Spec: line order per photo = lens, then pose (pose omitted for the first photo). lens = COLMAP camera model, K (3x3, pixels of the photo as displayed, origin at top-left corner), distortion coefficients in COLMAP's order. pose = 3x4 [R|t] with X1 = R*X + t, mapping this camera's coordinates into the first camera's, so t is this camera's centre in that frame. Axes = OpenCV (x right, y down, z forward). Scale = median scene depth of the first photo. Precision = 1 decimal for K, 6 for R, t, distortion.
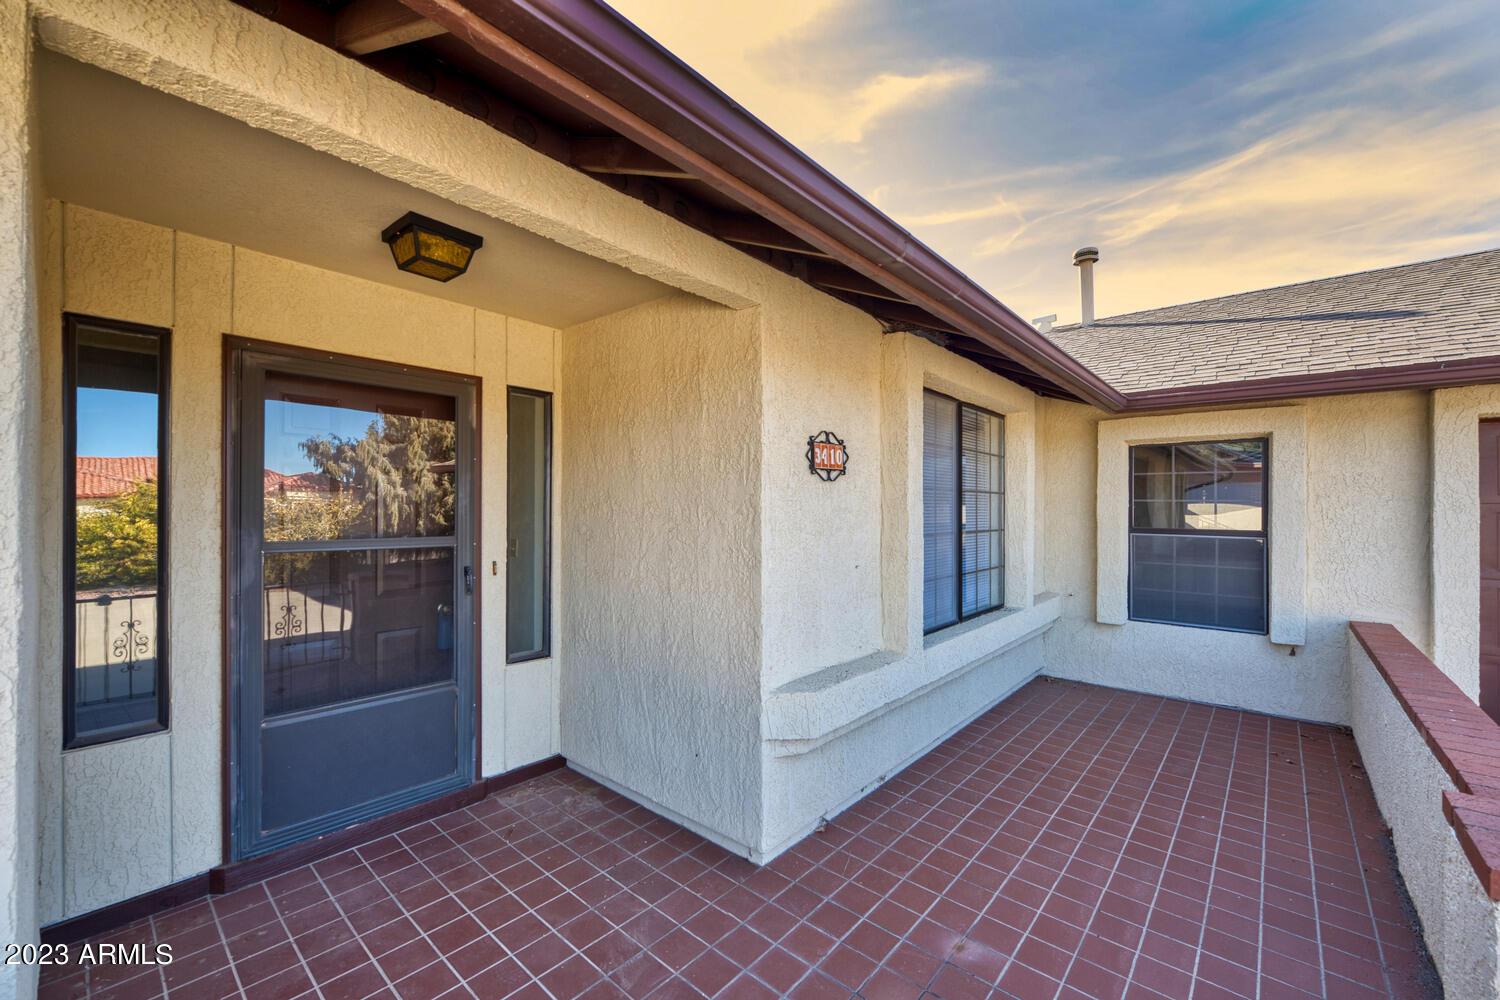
lens RADIAL K [[609.2, 0, 748.3], [0, 609.2, 506.6], [0, 0, 1]] dist [-0.001332, -0.001082]
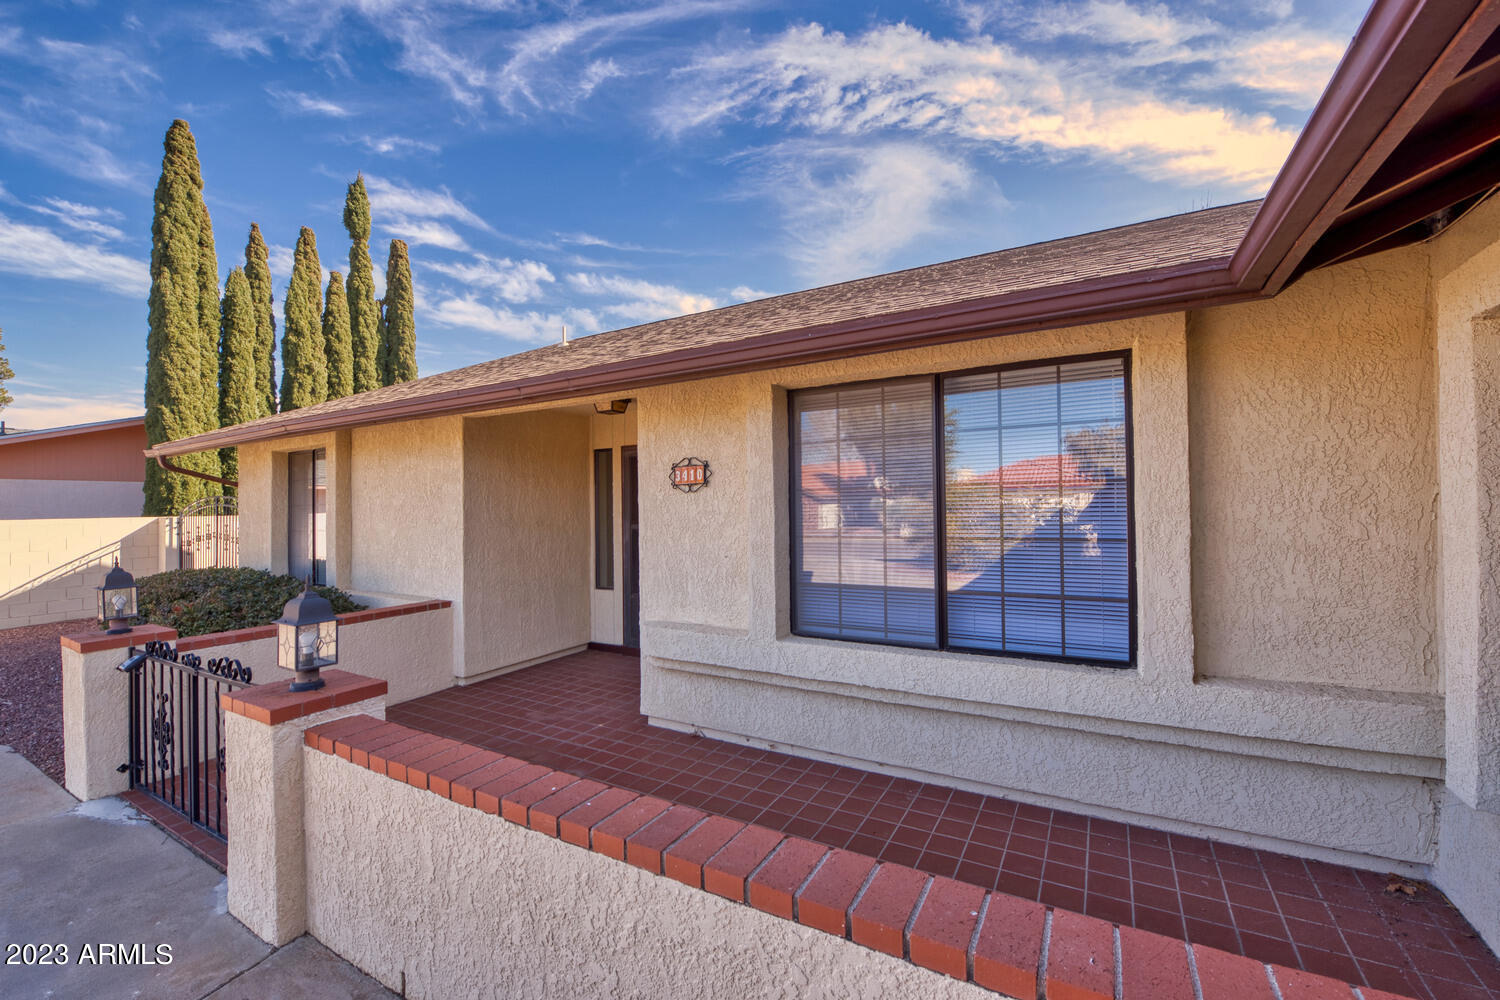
lens RADIAL K [[609.2, 0, 748.3], [0, 609.2, 506.6], [0, 0, 1]] dist [-0.001332, -0.001082]
pose [[0.196711, -0.002910, -0.980457, 1.564119], [0.017212, 0.999852, 0.000486, -0.007156], [0.980310, -0.016971, 0.196732, 0.858006]]
